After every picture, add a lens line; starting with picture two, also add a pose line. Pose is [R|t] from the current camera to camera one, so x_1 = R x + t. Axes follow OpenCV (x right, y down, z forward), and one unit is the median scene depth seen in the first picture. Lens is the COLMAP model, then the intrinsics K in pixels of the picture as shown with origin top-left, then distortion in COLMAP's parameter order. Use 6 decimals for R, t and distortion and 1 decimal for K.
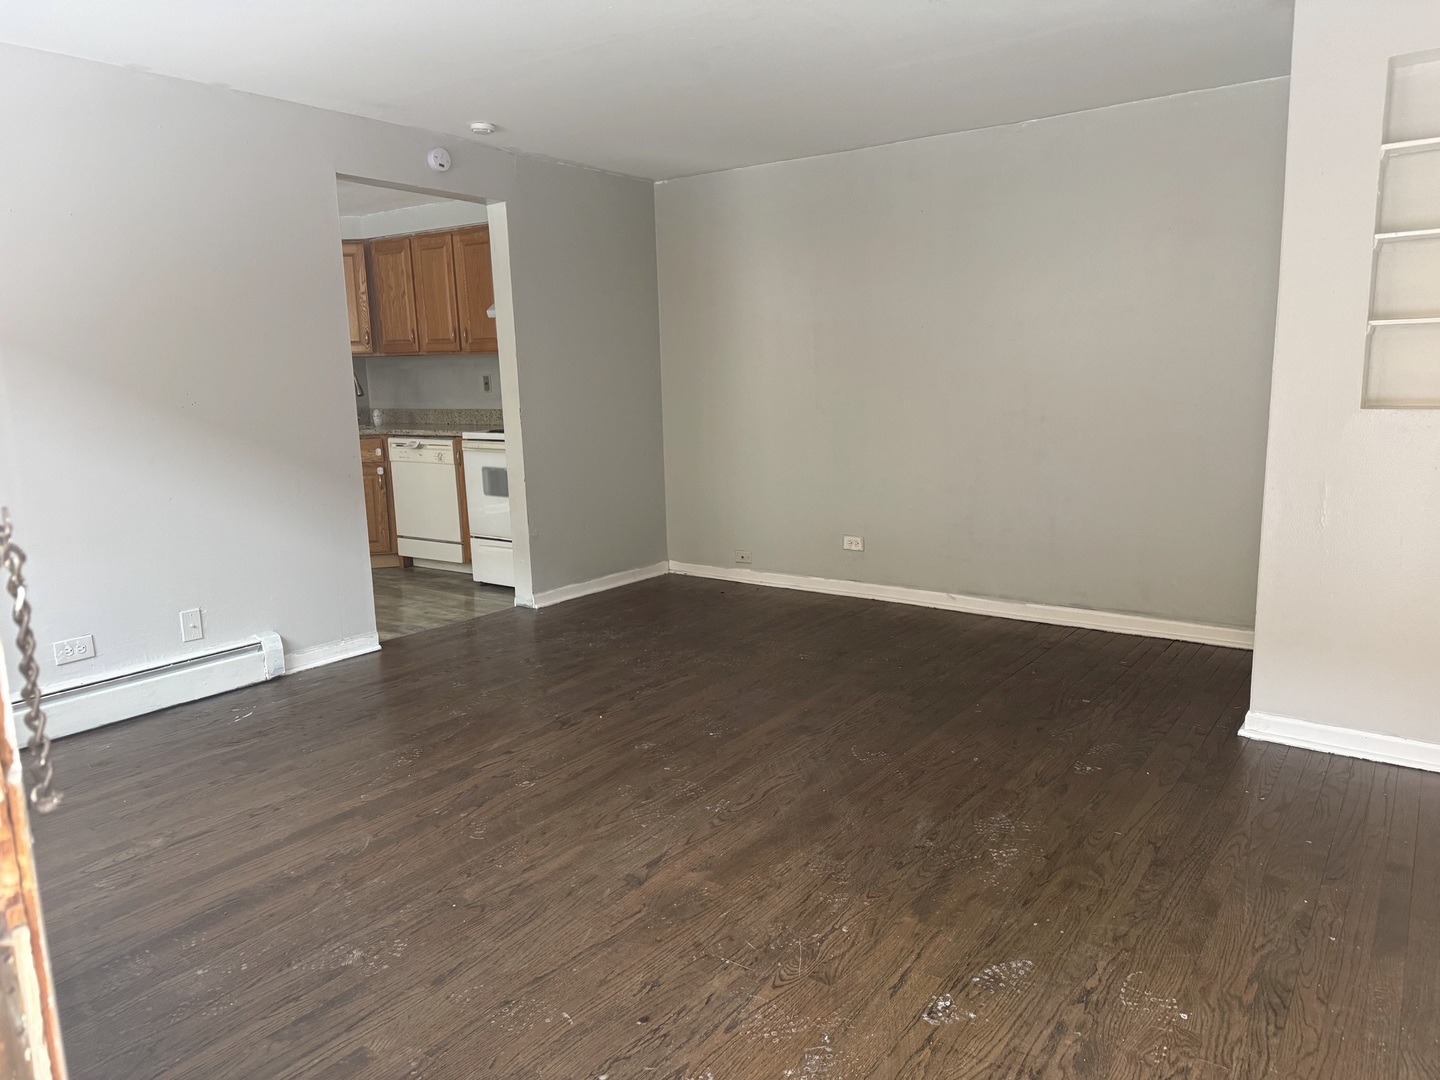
lens RADIAL K [[1009.2, 0, 716.1], [0, 1009.2, 544.4], [0, 0, 1]] dist [0.065289, -0.073503]
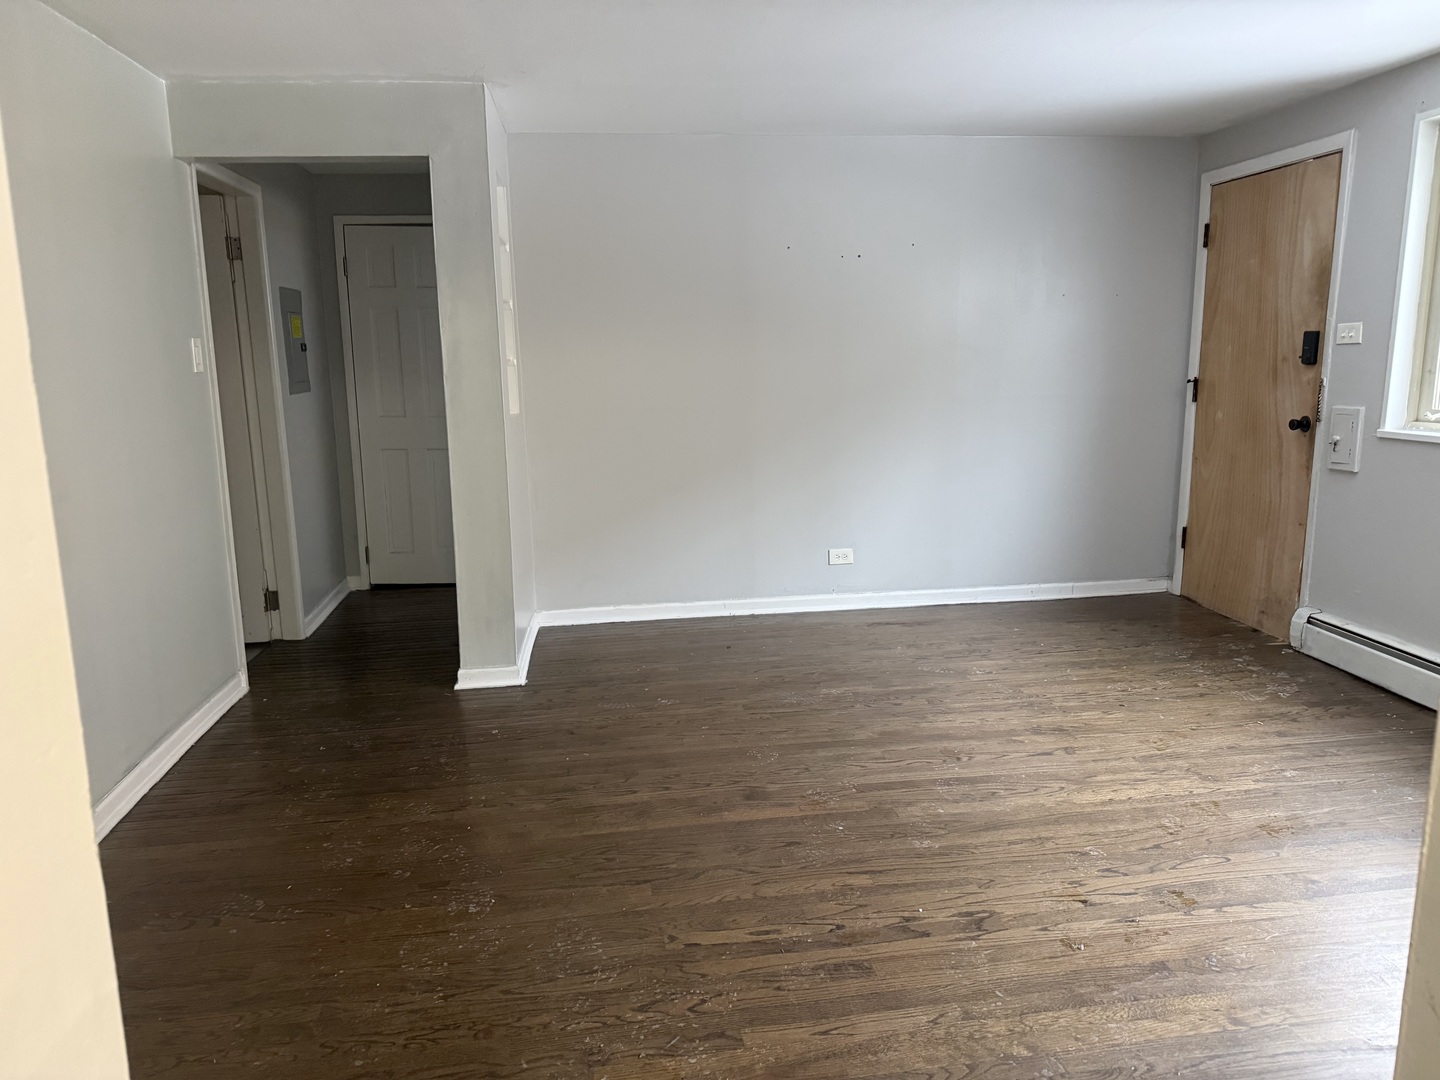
lens RADIAL K [[1009.2, 0, 719.0], [0, 1009.2, 541.8], [0, 0, 1]] dist [0.065289, -0.073503]
pose [[-0.699642, -0.109994, 0.705976, -0.521152], [0.146973, 0.944793, 0.292856, -0.308060], [-0.699214, 0.308654, -0.644851, 1.609652]]
